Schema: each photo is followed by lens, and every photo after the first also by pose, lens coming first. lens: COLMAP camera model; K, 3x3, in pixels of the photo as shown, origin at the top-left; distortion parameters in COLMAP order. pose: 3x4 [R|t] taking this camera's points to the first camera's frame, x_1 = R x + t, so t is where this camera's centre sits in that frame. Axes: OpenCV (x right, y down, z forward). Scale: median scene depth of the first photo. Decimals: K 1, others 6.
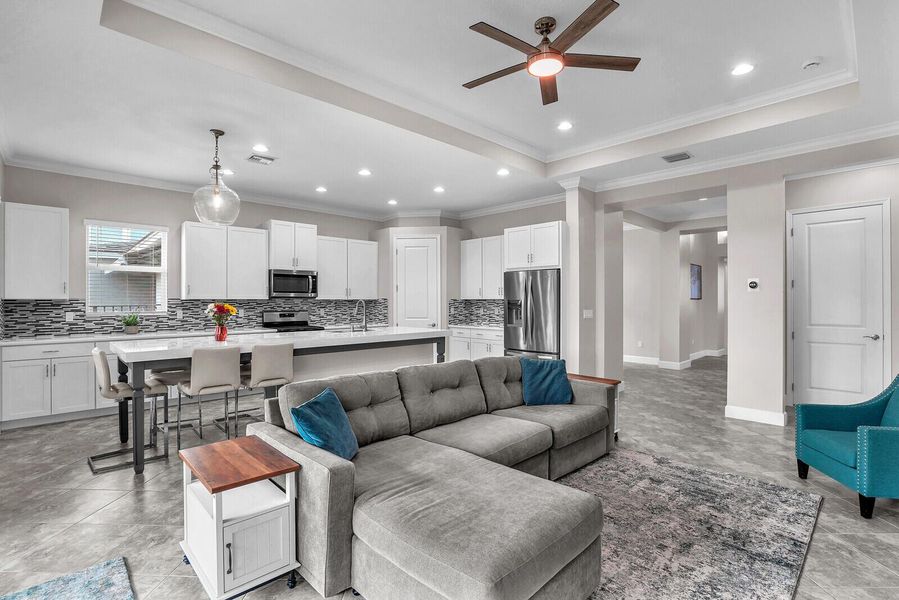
lens RADIAL K [[428.8, 0, 445.1], [0, 428.8, 298.6], [0, 0, 1]] dist [-0.061241, 0.037399]
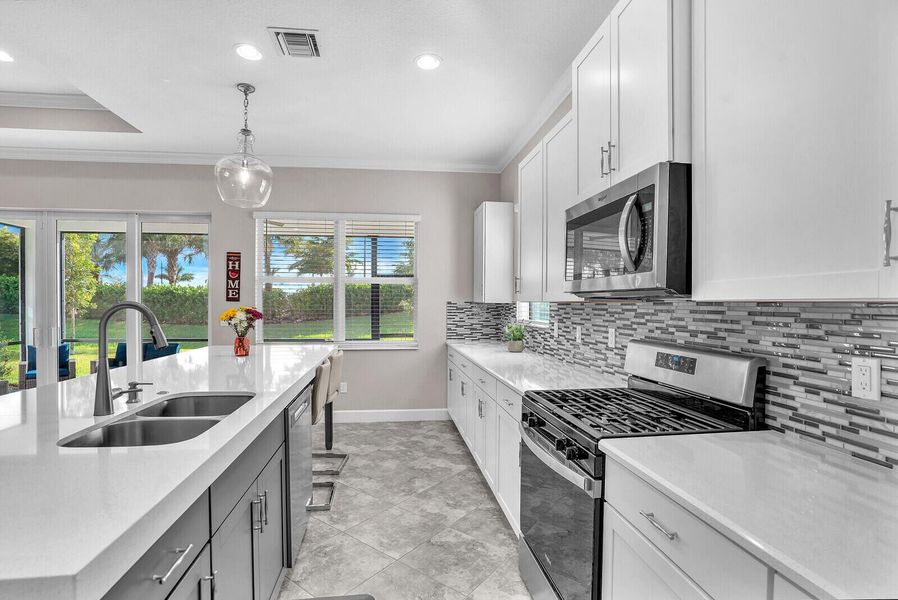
lens RADIAL K [[422.4, 0, 449.0], [0, 422.4, 300.0], [0, 0, 1]] dist [-0.057423, 0.032343]
pose [[-0.582988, -0.009636, -0.812423, -0.097818], [-0.000016, 0.999930, -0.011849, 0.004950], [0.812481, -0.006895, -0.582948, 1.228313]]
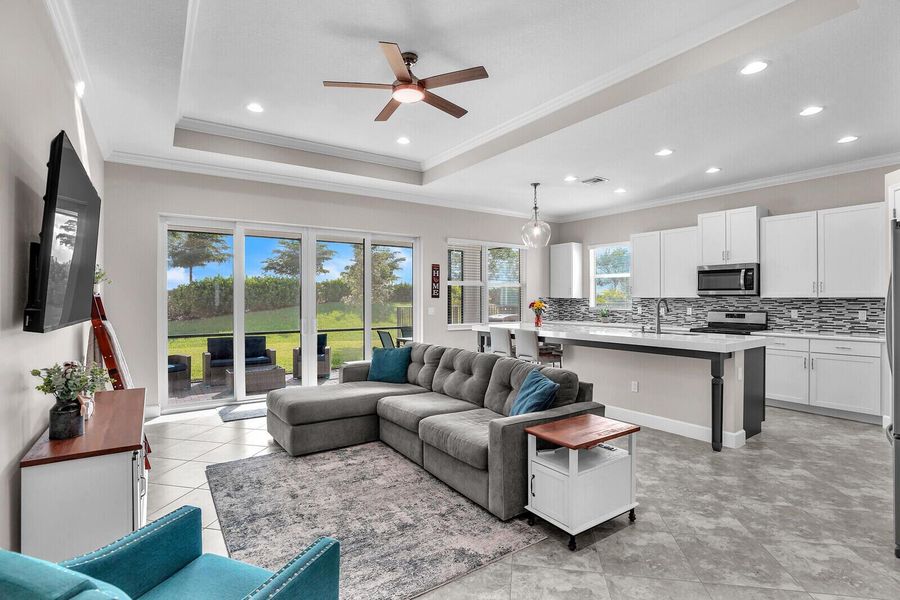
lens RADIAL K [[429.2, 0, 445.6], [0, 429.2, 298.6], [0, 0, 1]] dist [-0.061241, 0.037399]
pose [[-0.155772, 0.000195, -0.987793, 0.686875], [0.005154, 0.999987, -0.000616, 0.001665], [0.987780, -0.005187, -0.155770, 0.644799]]
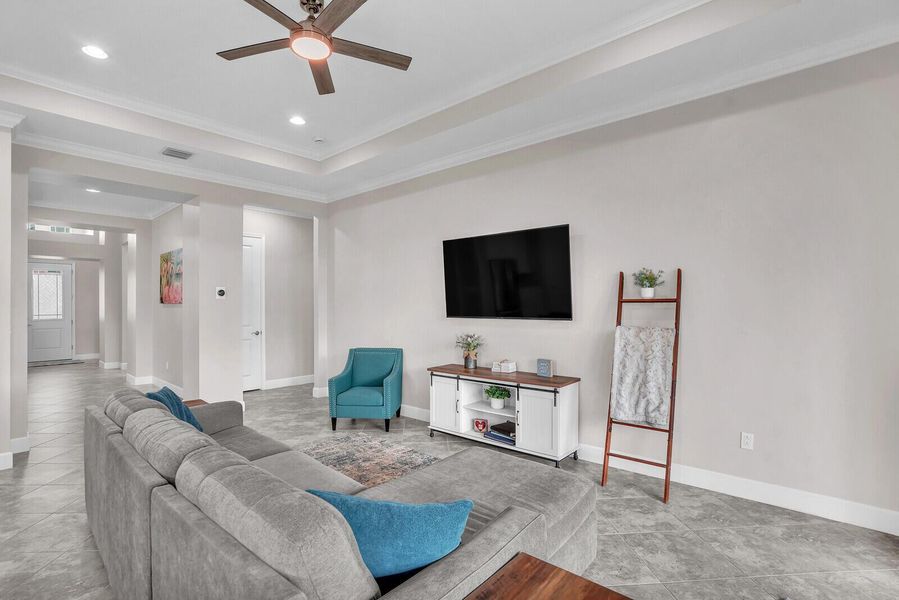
lens RADIAL K [[428.8, 0, 445.1], [0, 428.8, 298.6], [0, 0, 1]] dist [-0.061241, 0.037399]
pose [[-0.076041, 0.015196, 0.996989, -0.343578], [0.003799, 0.999881, -0.014951, 0.001529], [-0.997097, 0.002651, -0.076089, 0.397414]]
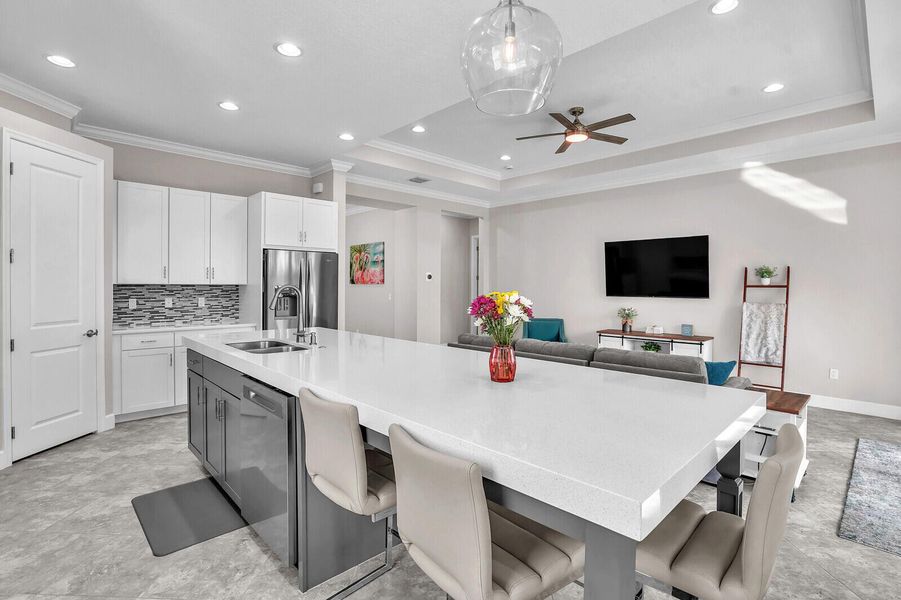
lens RADIAL K [[433.8, 0, 452.9], [0, 433.8, 286.1], [0, 0, 1]] dist [-0.053005, 0.026530]
pose [[-0.003329, 0.002422, 0.999992, -0.683817], [-0.007487, 0.999969, -0.002447, 0.003649], [-0.999966, -0.007495, -0.003311, 0.739779]]
